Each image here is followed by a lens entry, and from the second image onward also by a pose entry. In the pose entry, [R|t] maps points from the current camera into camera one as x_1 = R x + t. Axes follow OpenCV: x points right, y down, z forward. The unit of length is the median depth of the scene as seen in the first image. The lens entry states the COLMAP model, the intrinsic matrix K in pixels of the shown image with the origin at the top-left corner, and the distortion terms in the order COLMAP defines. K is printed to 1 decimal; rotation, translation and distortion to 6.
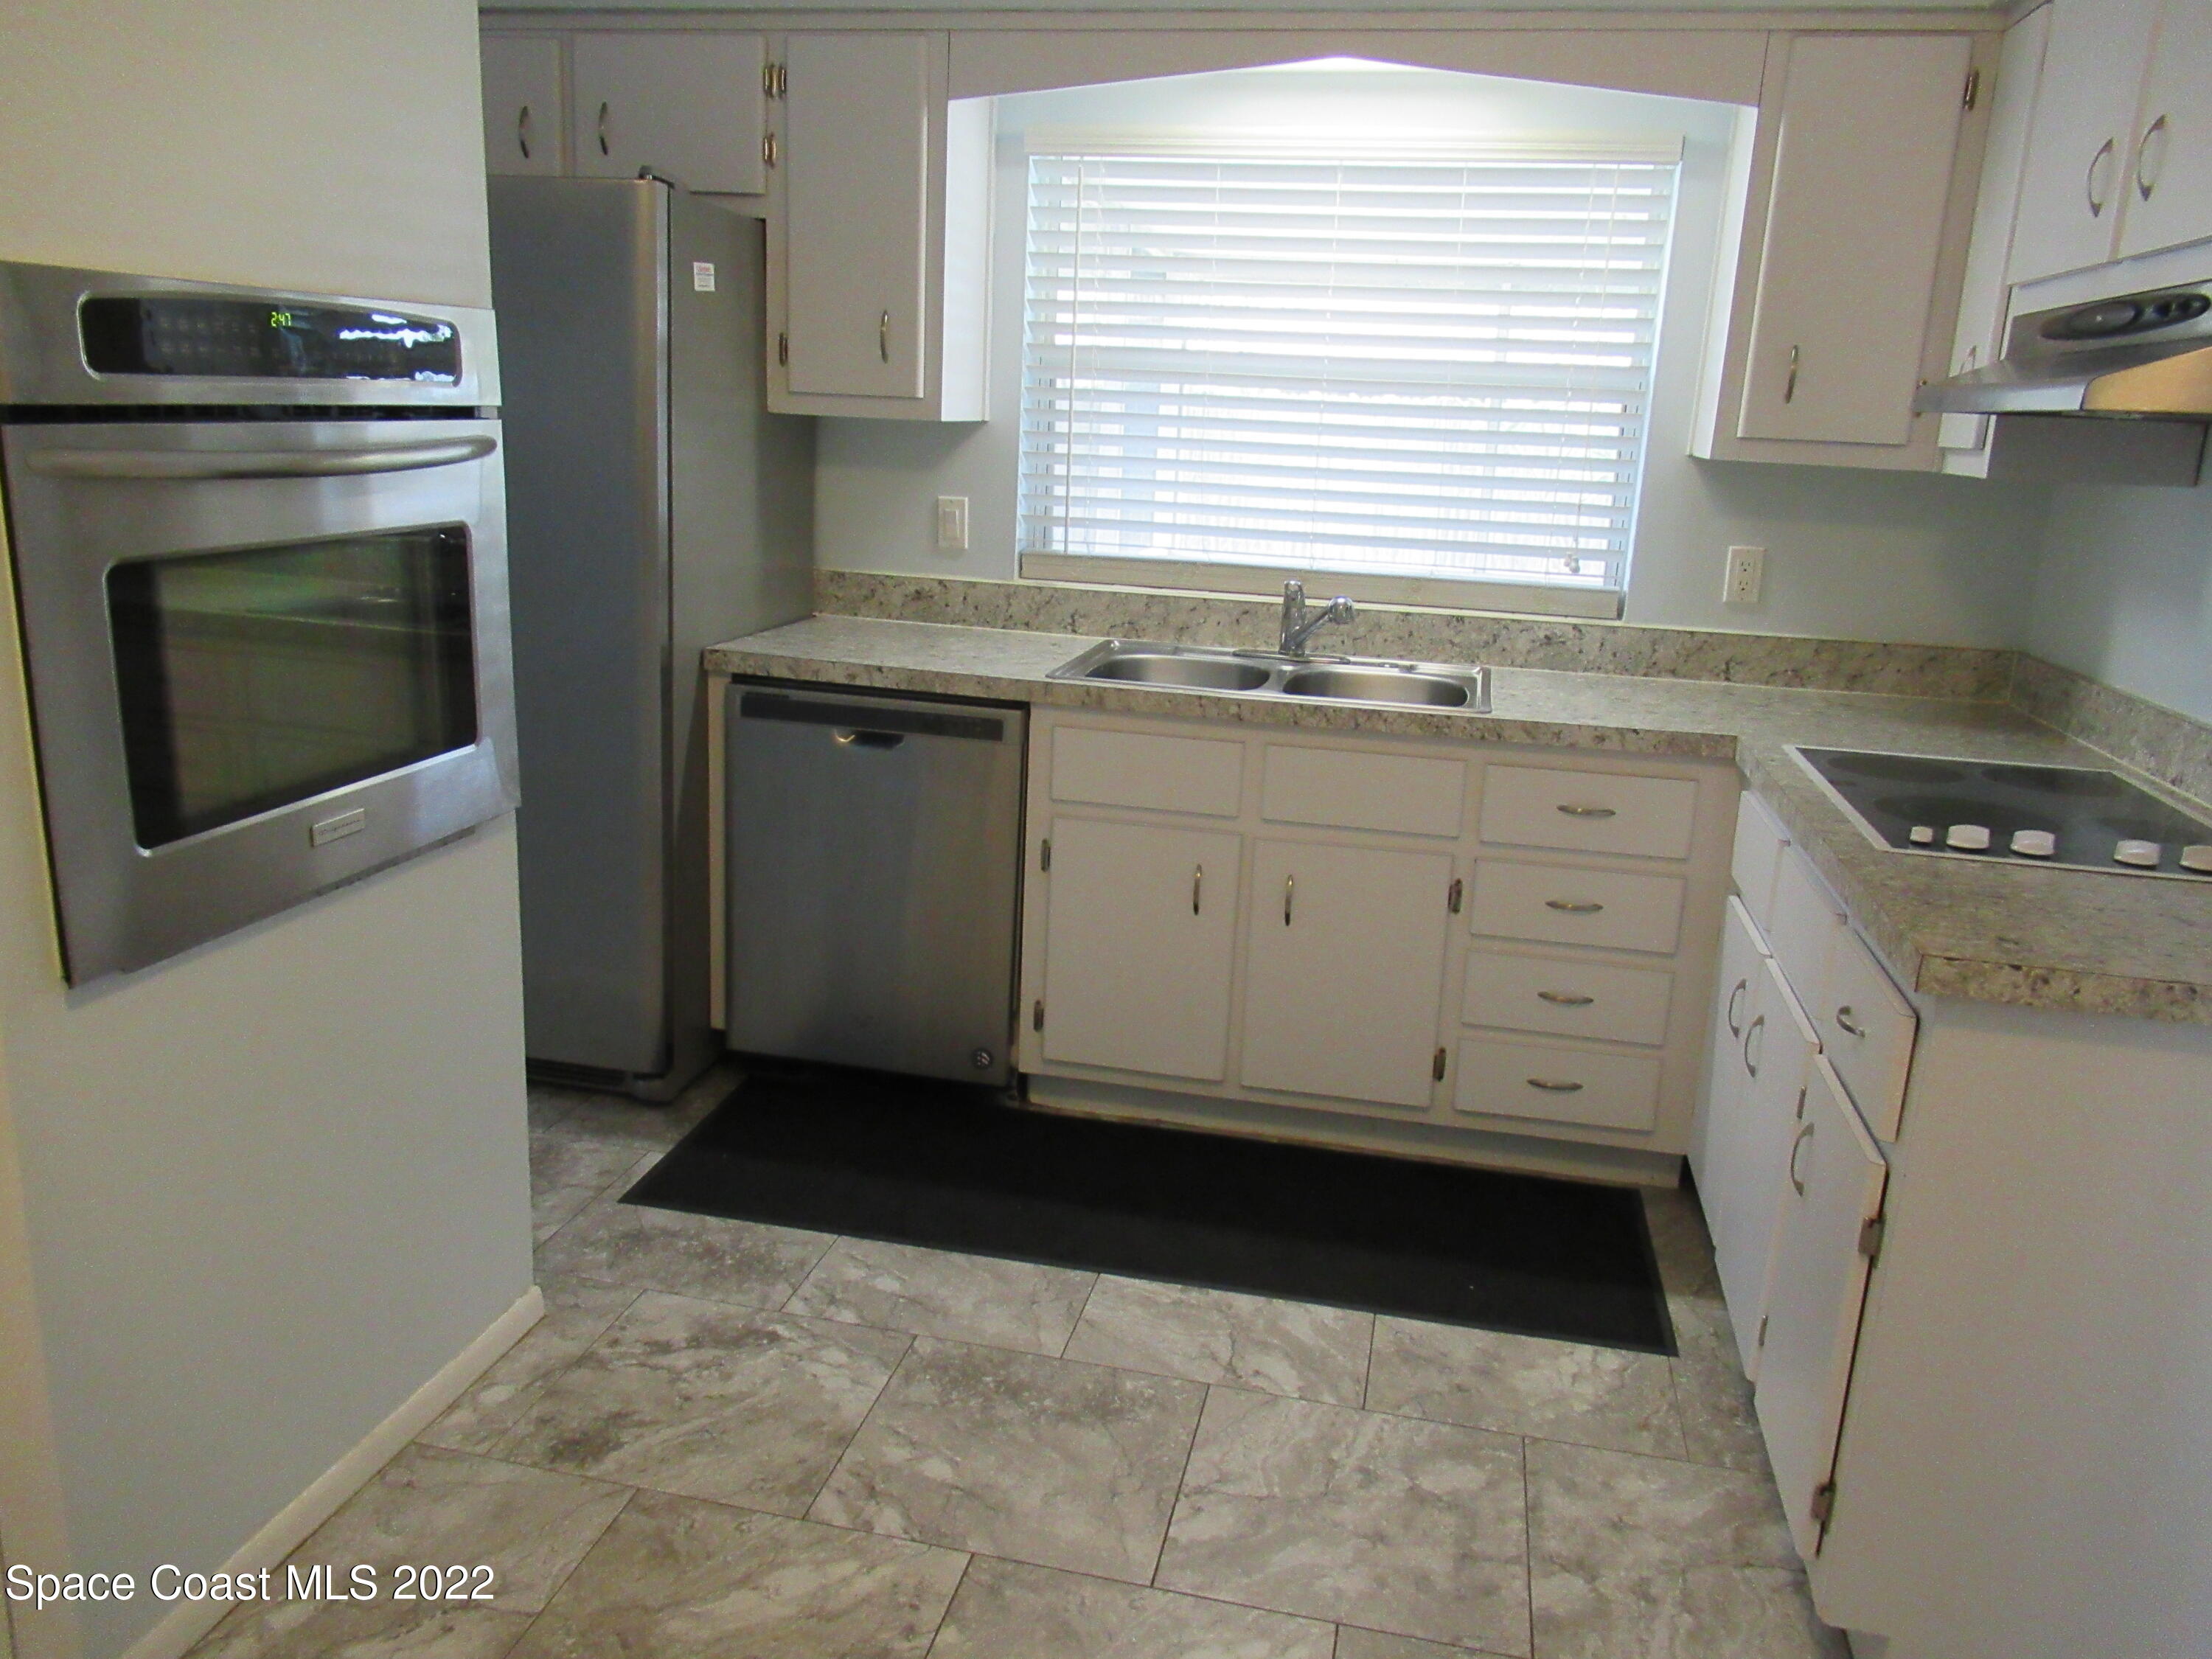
lens RADIAL K [[1620.9, 0, 1102.8], [0, 1620.9, 825.6], [0, 0, 1]] dist [-0.017441, -0.004549]
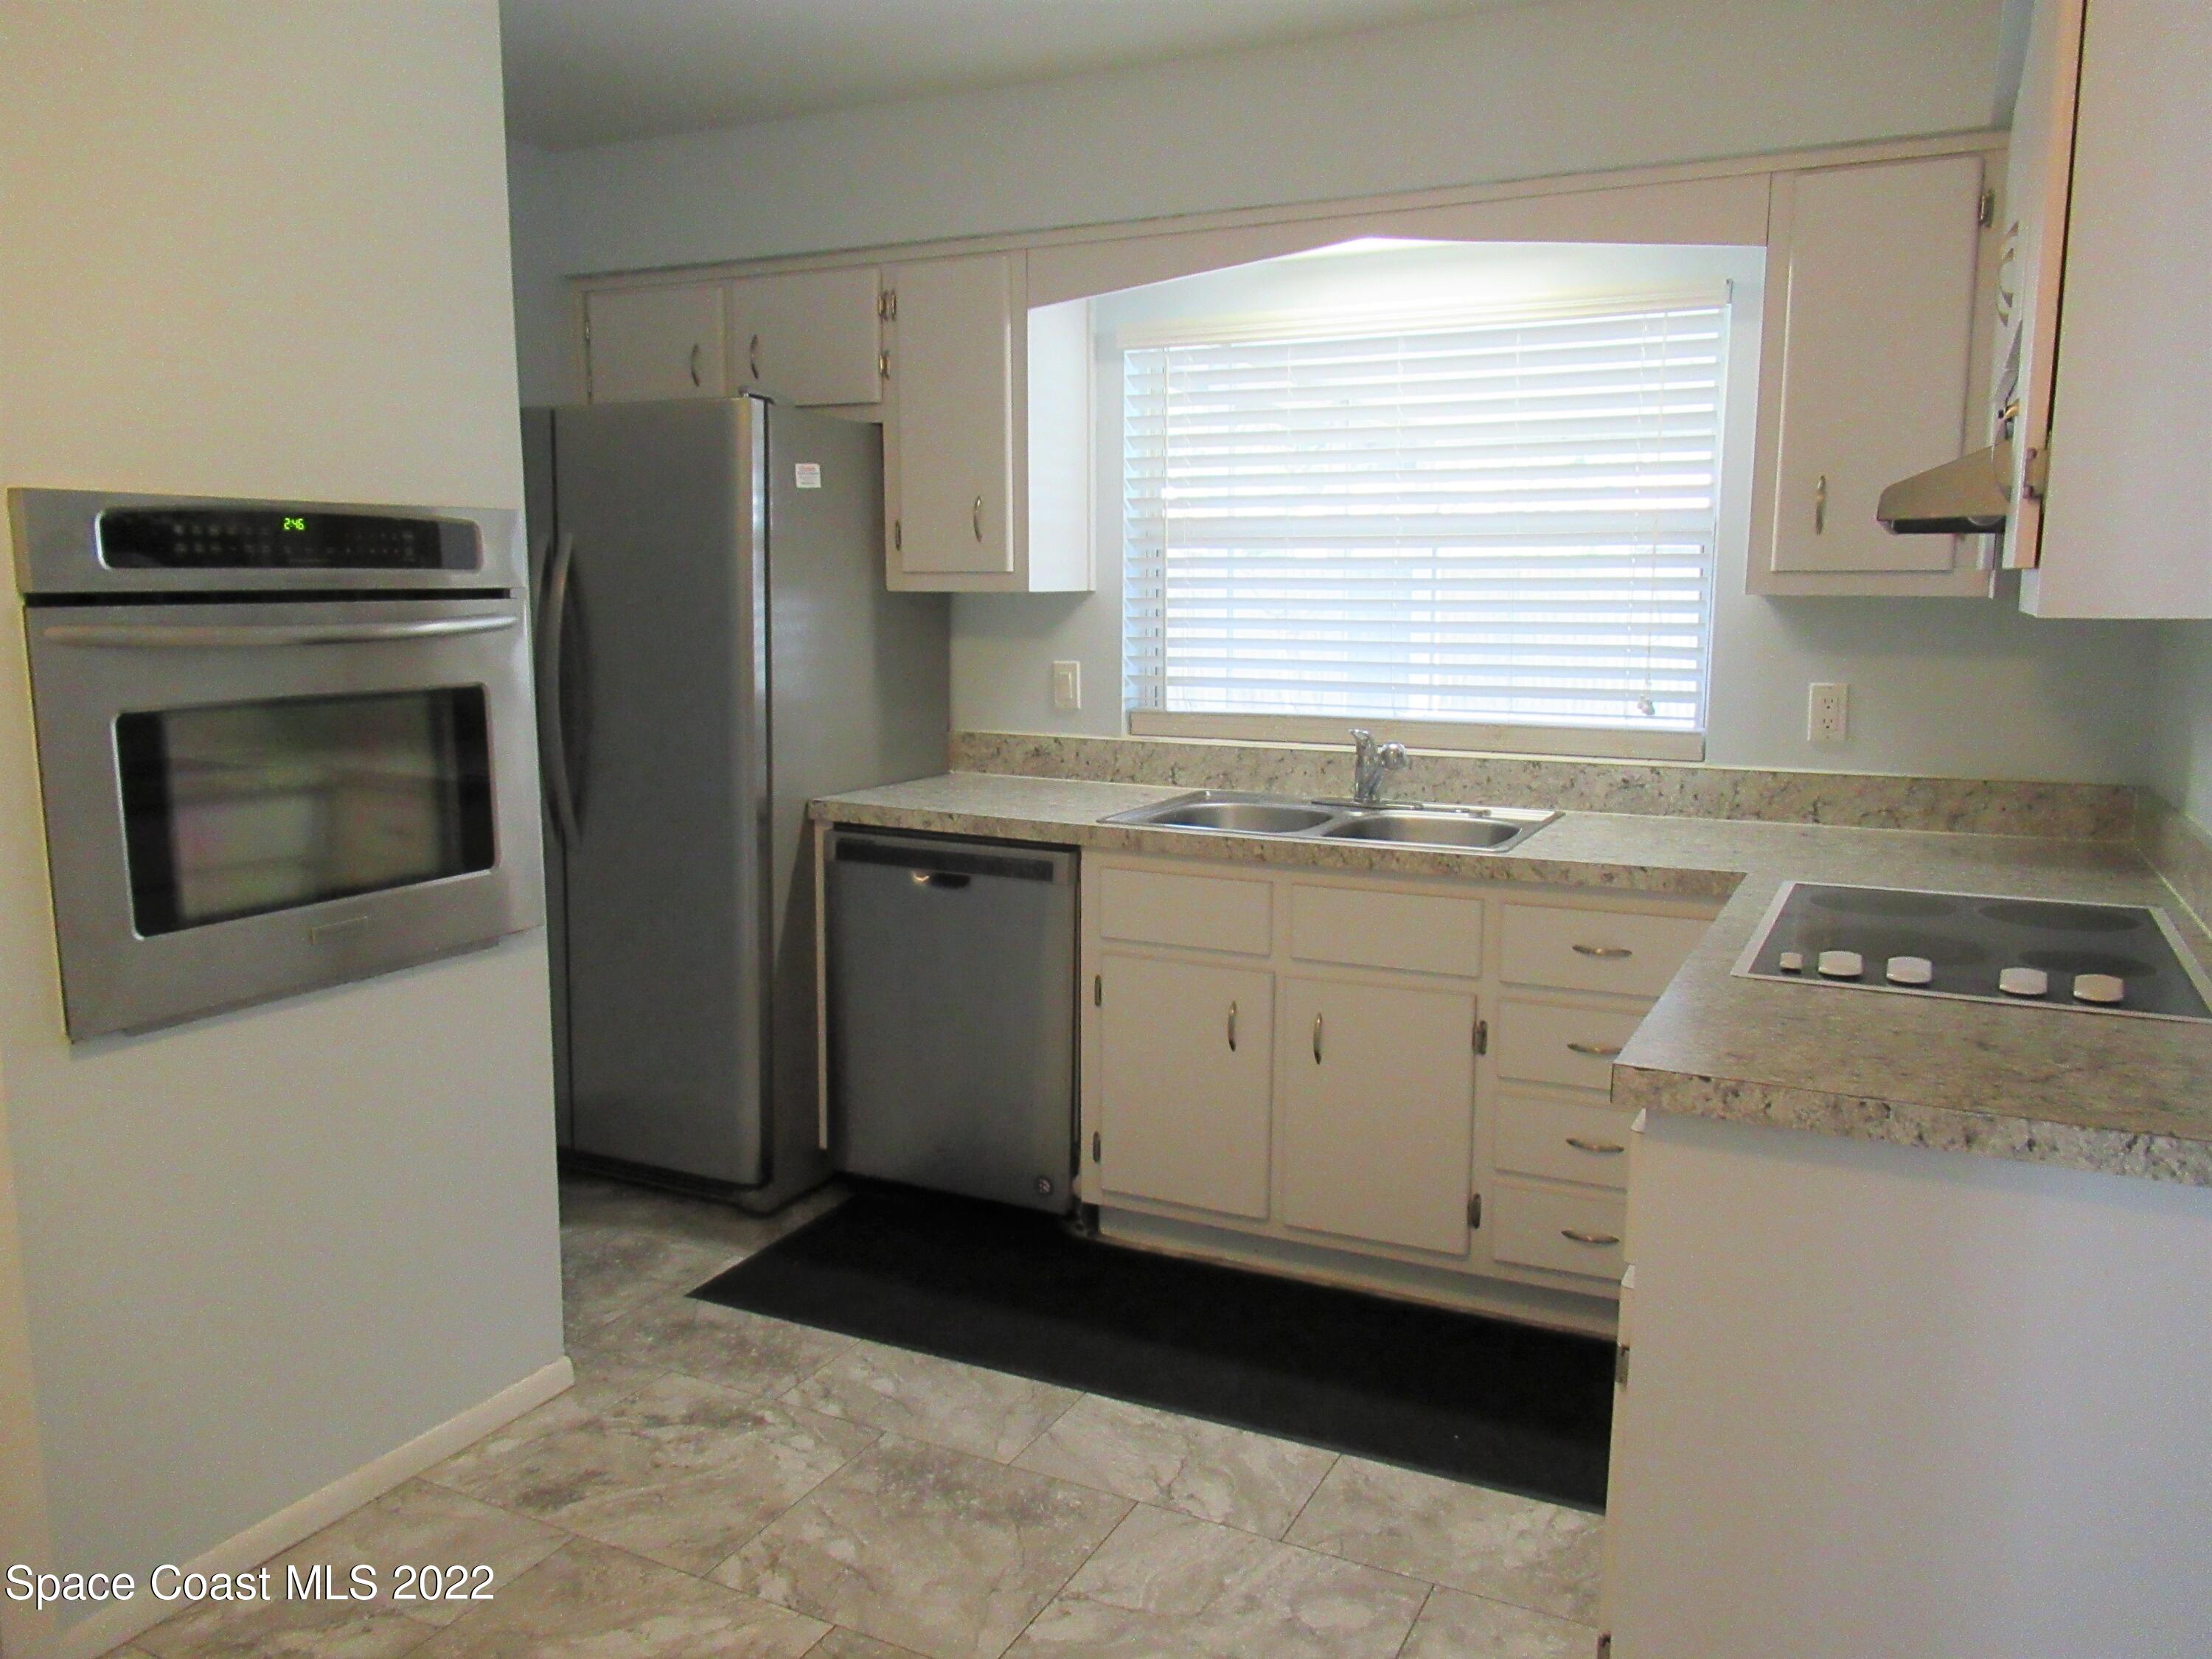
lens RADIAL K [[1620.9, 0, 1120.0], [0, 1620.9, 827.5], [0, 0, 1]] dist [-0.017441, -0.004549]
pose [[0.969581, -0.007516, -0.244656, 0.252819], [-0.019120, 0.994149, -0.106316, 0.025998], [0.244023, 0.107760, 0.963764, -0.023870]]
